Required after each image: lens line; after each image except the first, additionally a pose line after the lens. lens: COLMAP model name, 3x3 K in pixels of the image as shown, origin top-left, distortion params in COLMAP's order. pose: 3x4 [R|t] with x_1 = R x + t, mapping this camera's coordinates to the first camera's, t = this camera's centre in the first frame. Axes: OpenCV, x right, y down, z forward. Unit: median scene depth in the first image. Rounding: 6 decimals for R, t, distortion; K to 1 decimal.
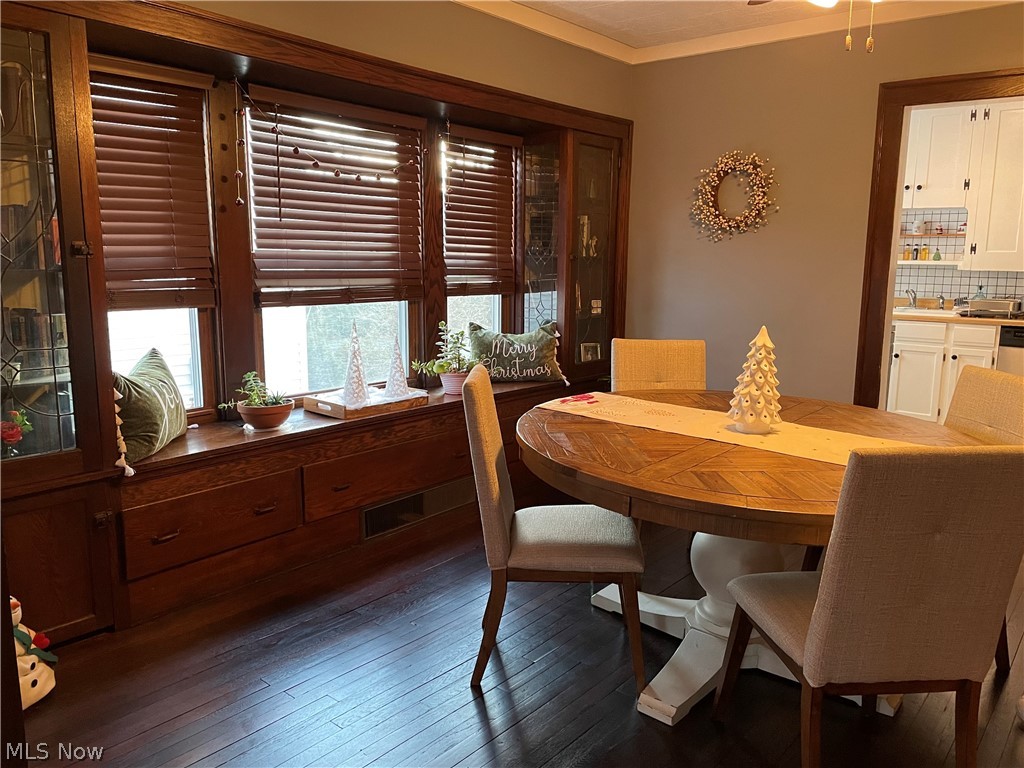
lens RADIAL K [[769.3, 0, 514.1], [0, 769.3, 379.0], [0, 0, 1]] dist [0.116518, -0.149481]
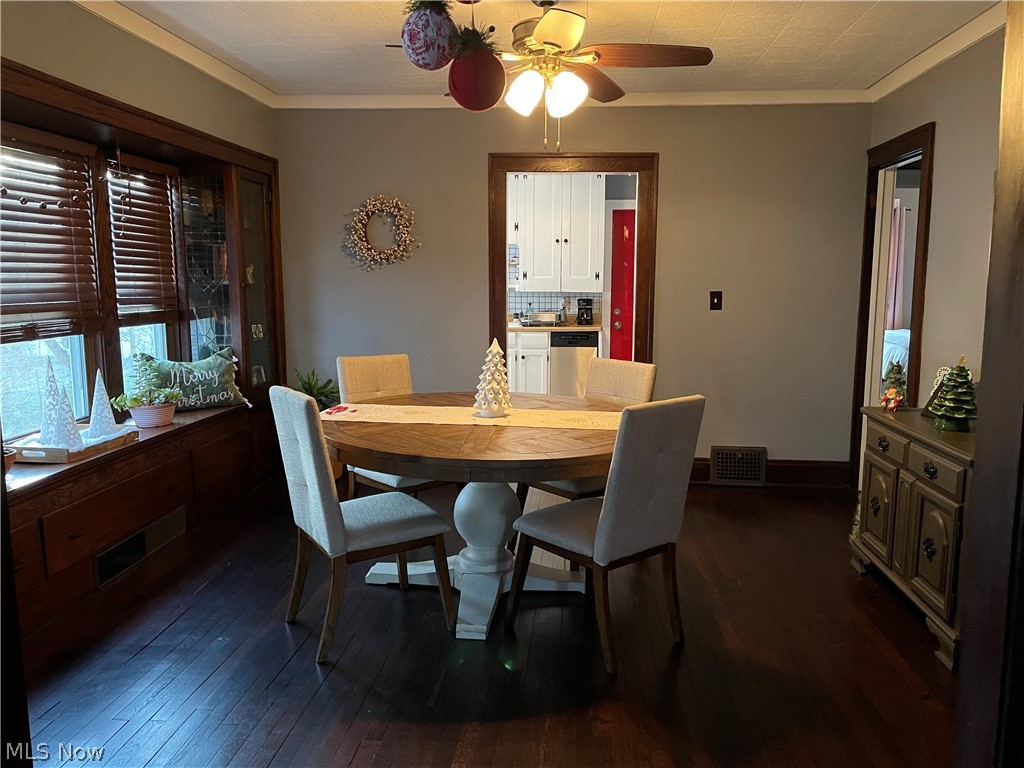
lens RADIAL K [[769.3, 0, 514.1], [0, 769.3, 379.0], [0, 0, 1]] dist [0.116518, -0.149481]
pose [[0.819468, -0.085295, 0.566742, -0.235560], [0.099300, 0.995038, 0.006172, -0.000996], [-0.564457, 0.051220, 0.823872, -0.071360]]
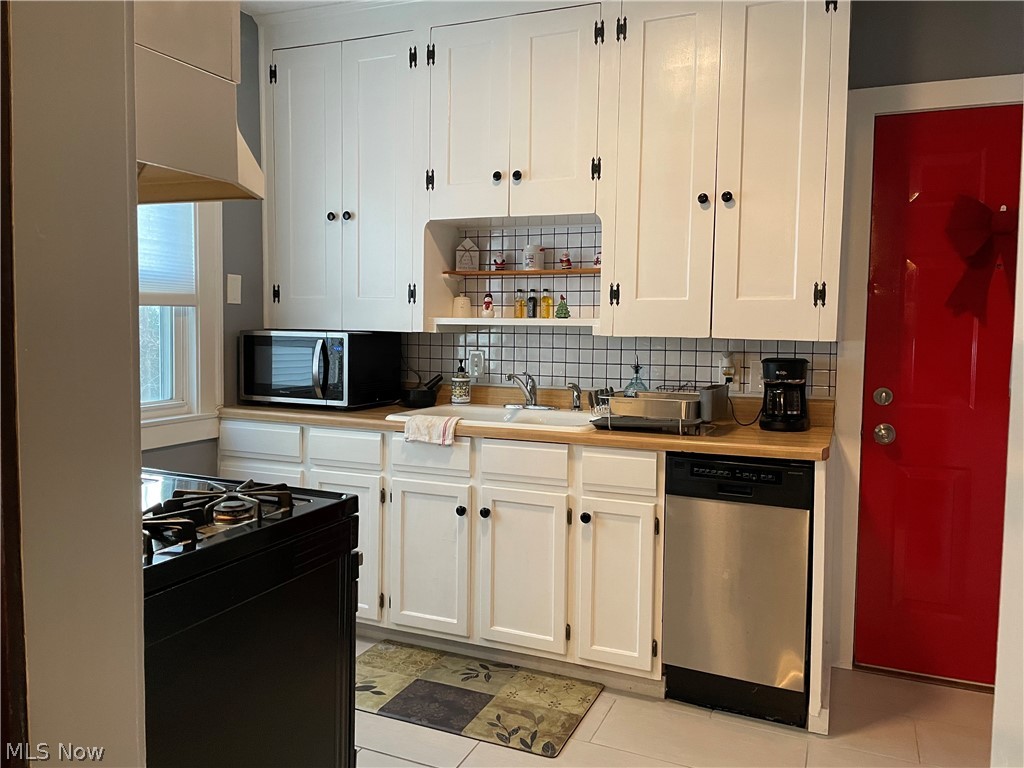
lens RADIAL K [[769.3, 0, 514.1], [0, 769.3, 379.0], [0, 0, 1]] dist [0.116518, -0.149481]
pose [[0.957555, -0.018477, 0.287659, 0.477090], [0.043720, 0.995707, -0.081580, -0.092476], [-0.284917, 0.090693, 0.954252, 0.692375]]
